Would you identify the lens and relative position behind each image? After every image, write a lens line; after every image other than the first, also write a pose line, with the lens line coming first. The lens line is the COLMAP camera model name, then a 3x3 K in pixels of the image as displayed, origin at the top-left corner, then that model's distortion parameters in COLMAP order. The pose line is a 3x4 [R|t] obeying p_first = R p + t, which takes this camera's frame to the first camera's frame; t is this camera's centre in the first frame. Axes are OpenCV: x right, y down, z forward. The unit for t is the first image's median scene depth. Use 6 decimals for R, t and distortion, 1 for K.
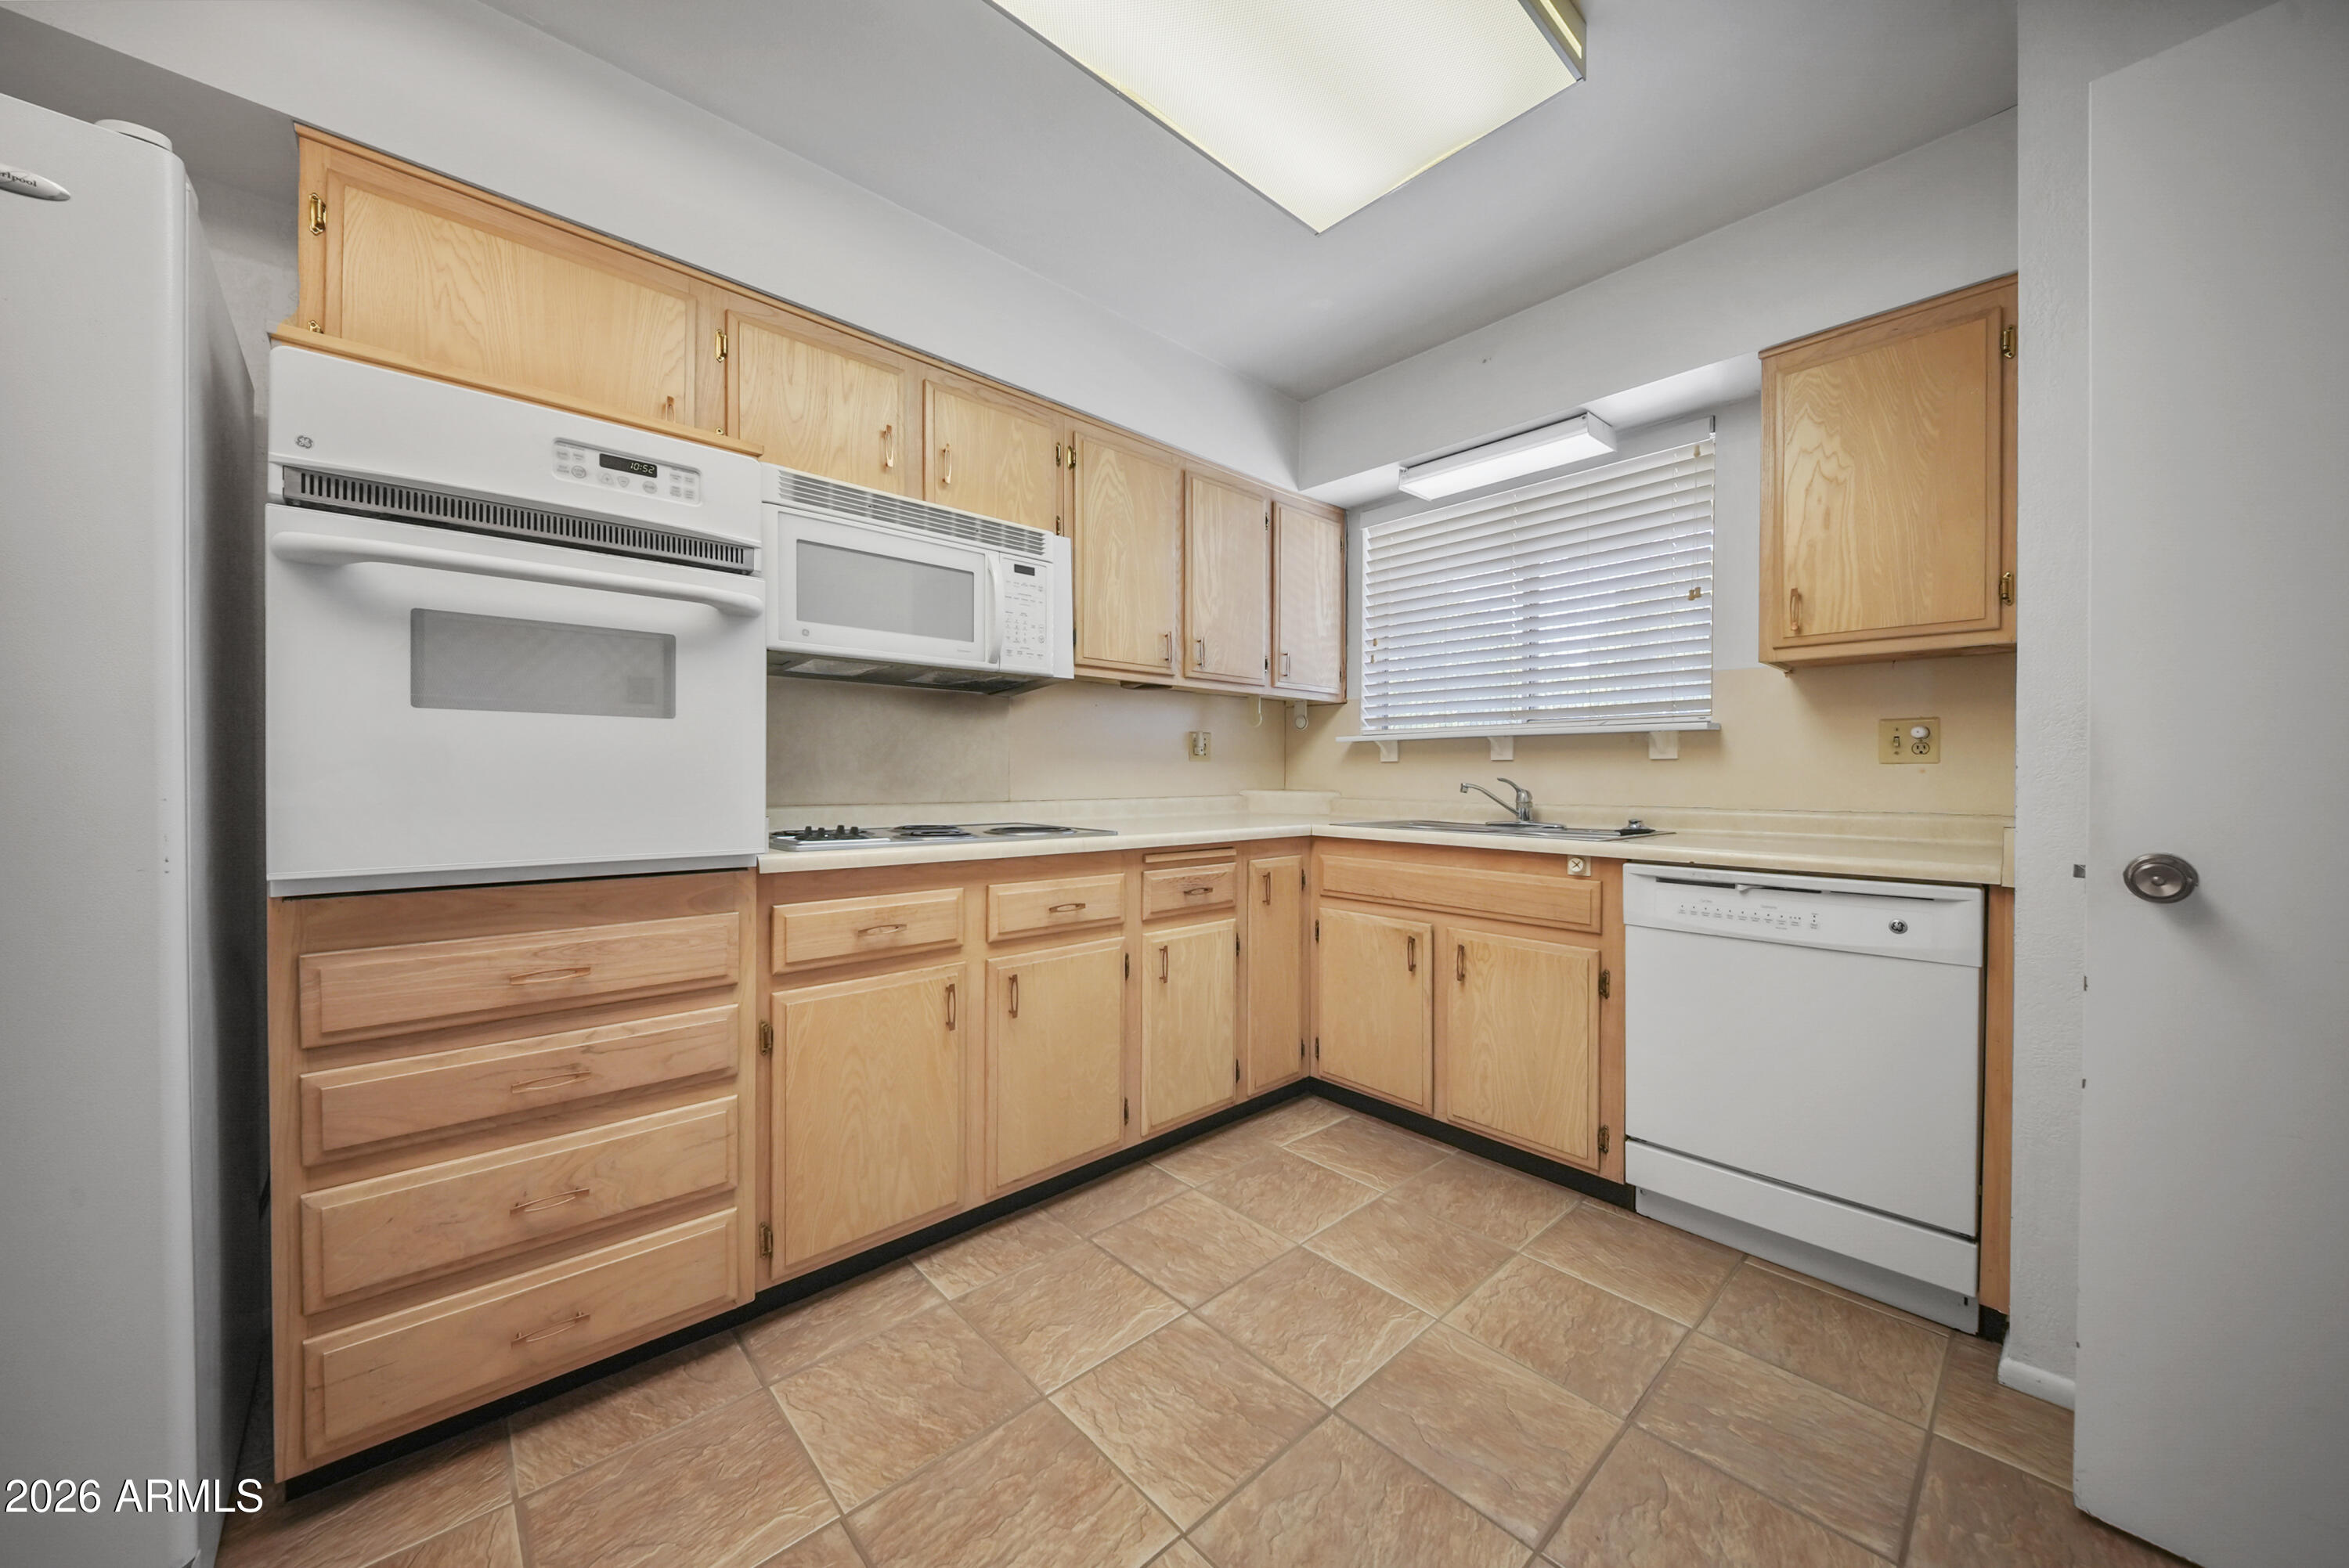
lens RADIAL K [[821.7, 0, 1169.3], [0, 821.7, 782.7], [0, 0, 1]] dist [0.012921, -0.010144]
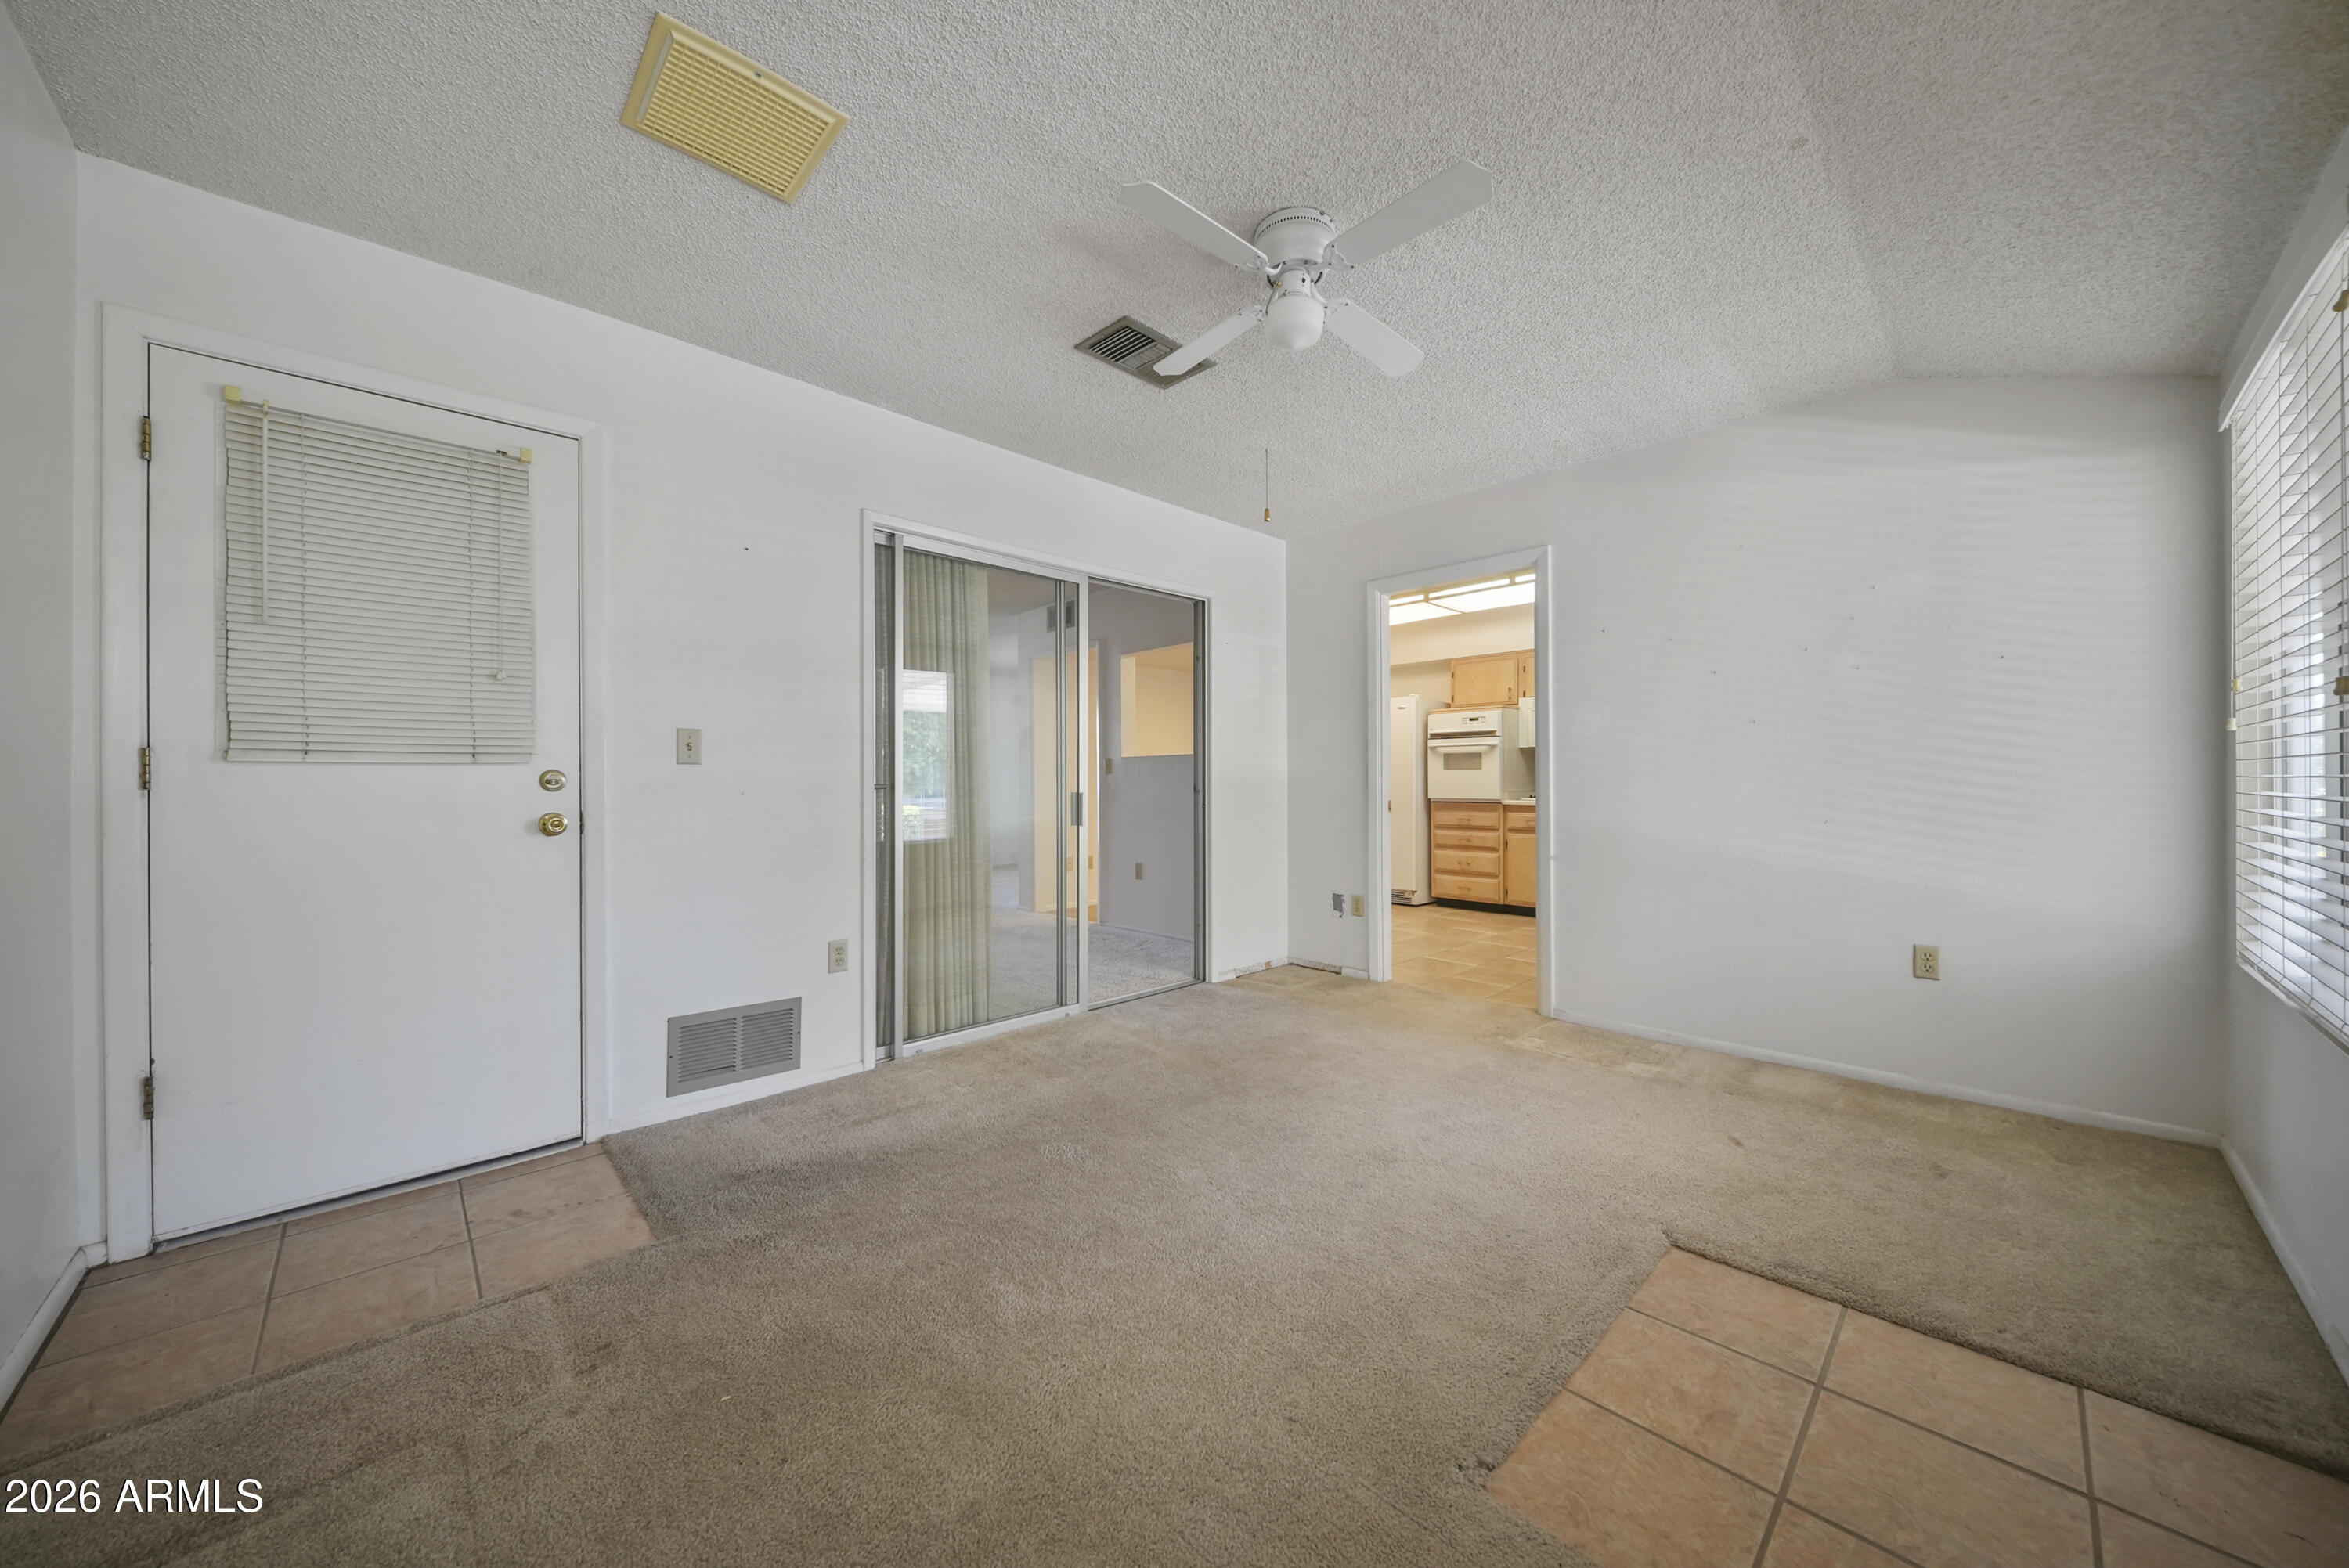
lens RADIAL K [[821.7, 0, 1169.3], [0, 821.7, 782.7], [0, 0, 1]] dist [0.012921, -0.010144]
pose [[0.030095, -0.000613, -0.999547, 2.699266], [-0.004140, 0.999991, -0.000738, 0.005320], [0.999538, 0.004160, 0.030093, -0.624497]]
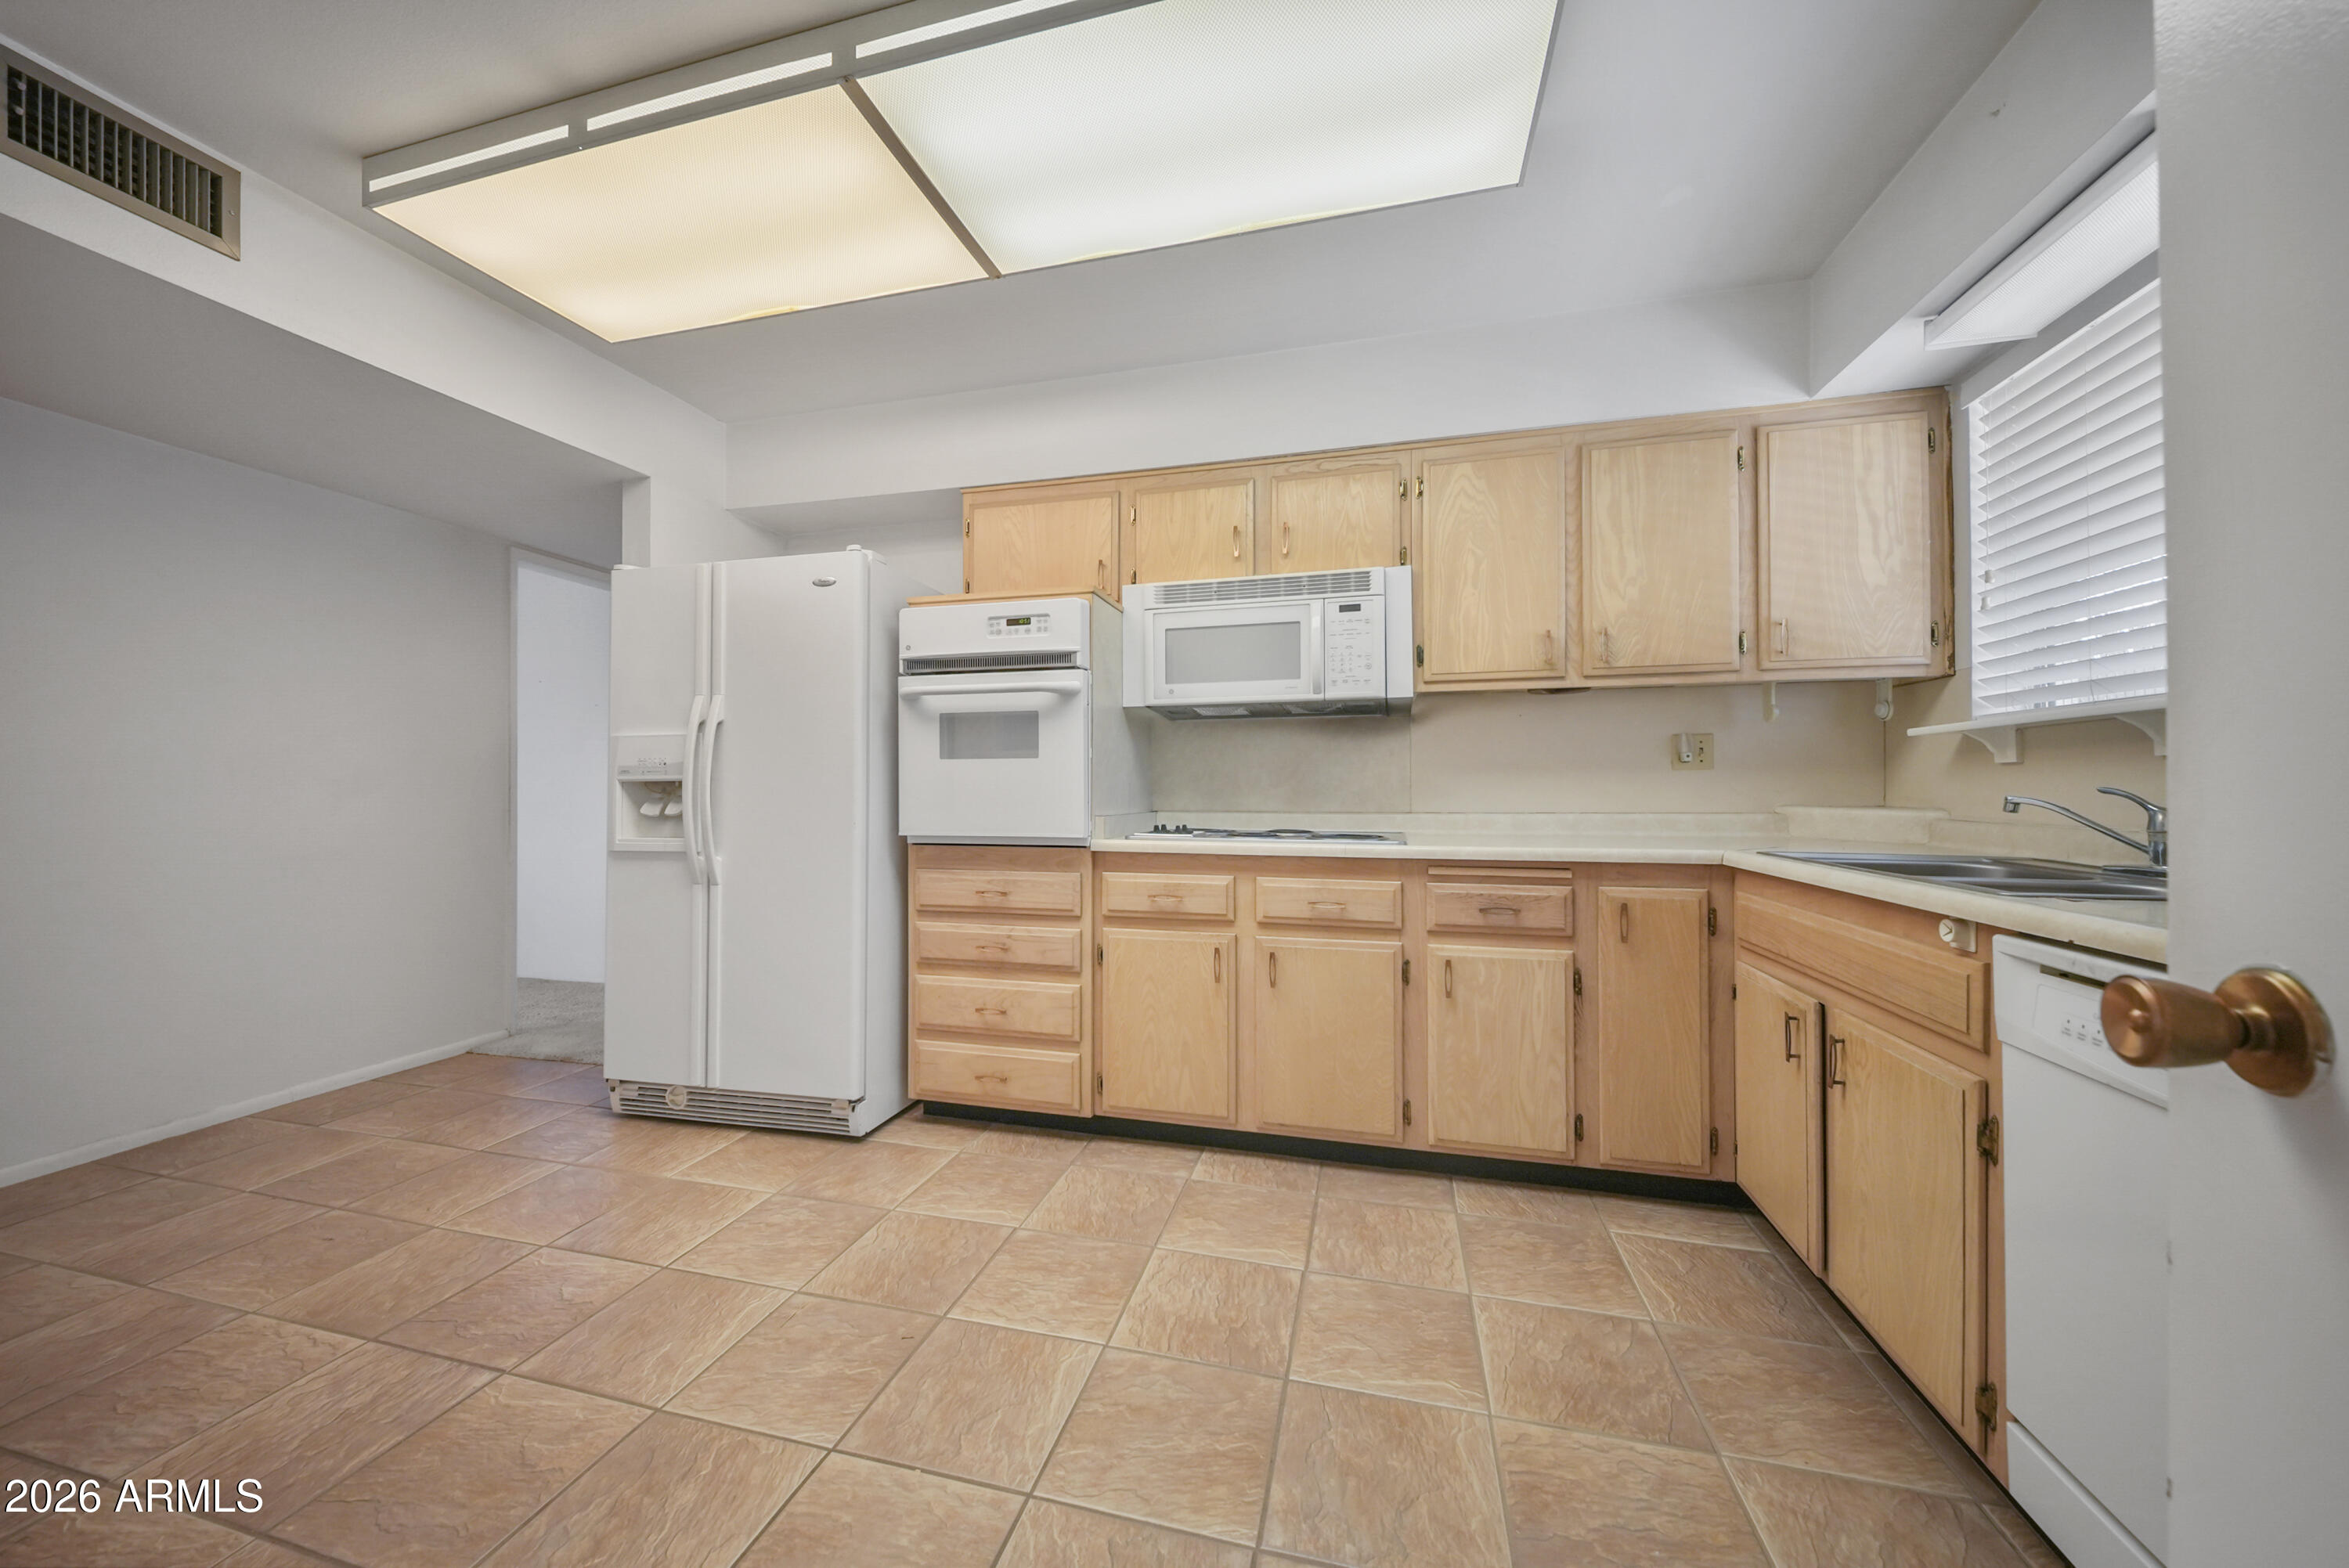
lens RADIAL K [[821.7, 0, 1169.3], [0, 821.7, 782.7], [0, 0, 1]] dist [0.012921, -0.010144]
pose [[0.542432, -0.012327, -0.840009, 0.675382], [-0.002152, 0.999869, -0.016062, 0.001868], [0.840097, 0.010520, 0.542334, 0.185619]]
